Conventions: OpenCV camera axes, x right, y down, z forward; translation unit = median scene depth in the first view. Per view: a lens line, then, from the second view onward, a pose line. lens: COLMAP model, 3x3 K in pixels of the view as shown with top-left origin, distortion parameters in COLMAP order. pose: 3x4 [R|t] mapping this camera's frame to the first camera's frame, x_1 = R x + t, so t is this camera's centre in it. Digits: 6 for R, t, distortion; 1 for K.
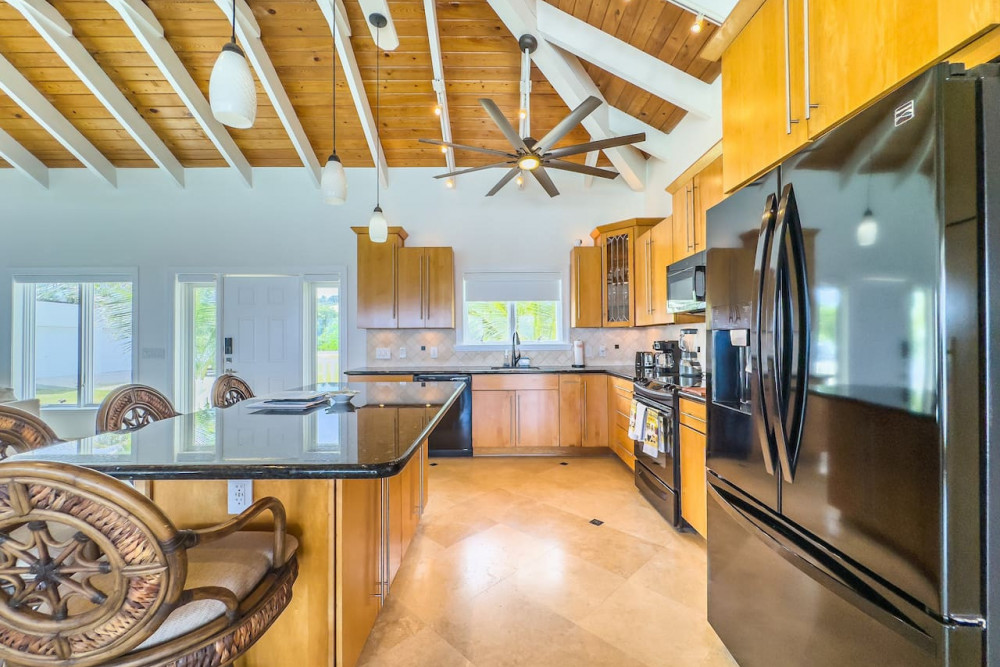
lens RADIAL K [[400.3, 0, 499.4], [0, 400.3, 333.5], [0, 0, 1]] dist [0.000409, 0.000169]
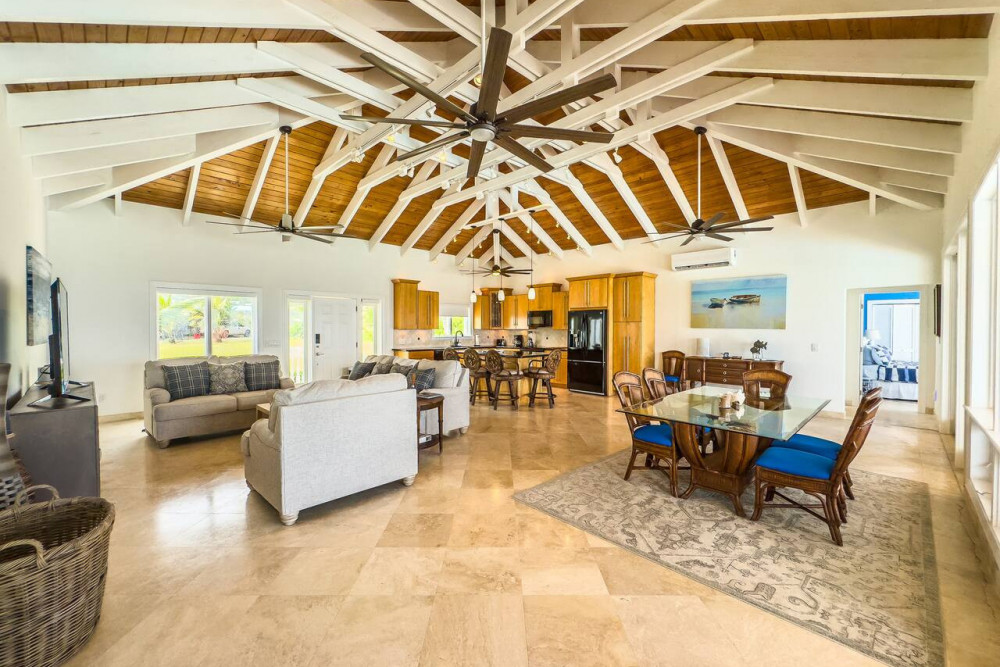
lens RADIAL K [[400.3, 0, 494.8], [0, 400.3, 331.8], [0, 0, 1]] dist [0.000409, 0.000169]
pose [[0.706822, 0.002607, 0.707386, -1.367351], [-0.010898, 0.999915, 0.007204, -0.017743], [-0.707307, -0.012802, 0.706790, -0.719353]]
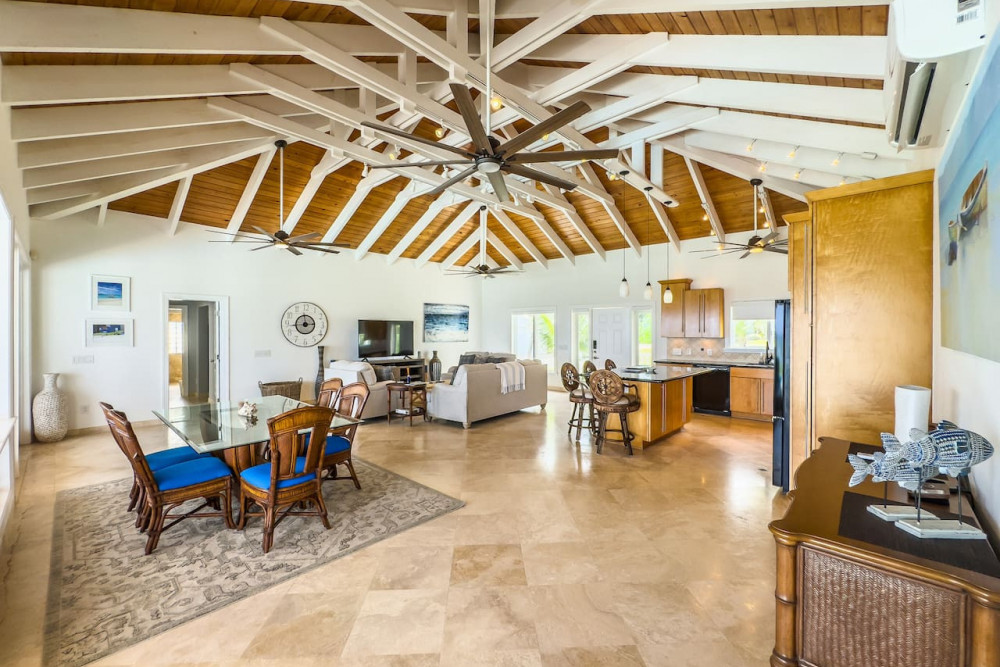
lens RADIAL K [[400.3, 0, 495.2], [0, 400.3, 330.4], [0, 0, 1]] dist [0.000409, 0.000169]
pose [[0.731898, 0.005574, -0.681392, 0.306472], [0.003511, 0.999922, 0.011950, -0.064514], [0.681405, -0.011139, 0.731822, -0.777321]]
